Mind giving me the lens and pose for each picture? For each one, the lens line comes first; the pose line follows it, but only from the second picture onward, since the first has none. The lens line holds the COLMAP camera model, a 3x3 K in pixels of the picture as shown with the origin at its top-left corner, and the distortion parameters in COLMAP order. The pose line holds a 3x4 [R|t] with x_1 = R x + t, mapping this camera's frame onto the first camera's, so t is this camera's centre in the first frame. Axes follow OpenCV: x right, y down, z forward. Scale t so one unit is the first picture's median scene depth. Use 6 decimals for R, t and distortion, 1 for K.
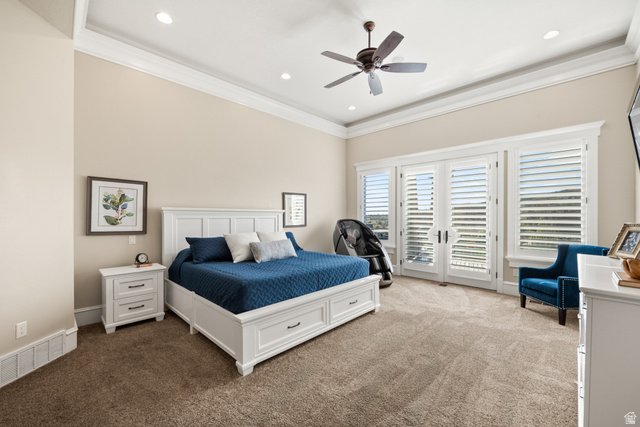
lens RADIAL K [[260.5, 0, 320.3], [0, 260.5, 212.8], [0, 0, 1]] dist [-0.003153, -0.000570]
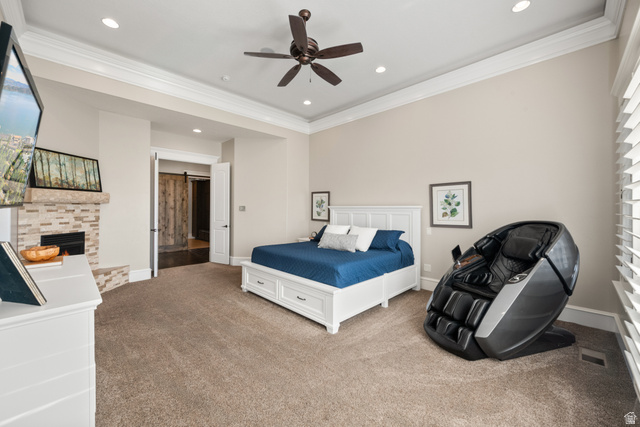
lens RADIAL K [[247.8, 0, 319.4], [0, 247.8, 210.4], [0, 0, 1]] dist [-0.002375, -0.000142]
pose [[-0.023510, -0.001940, -0.999722, 0.988128], [0.002335, 0.999995, -0.001995, 0.009026], [0.999721, -0.002381, -0.023505, 1.008157]]
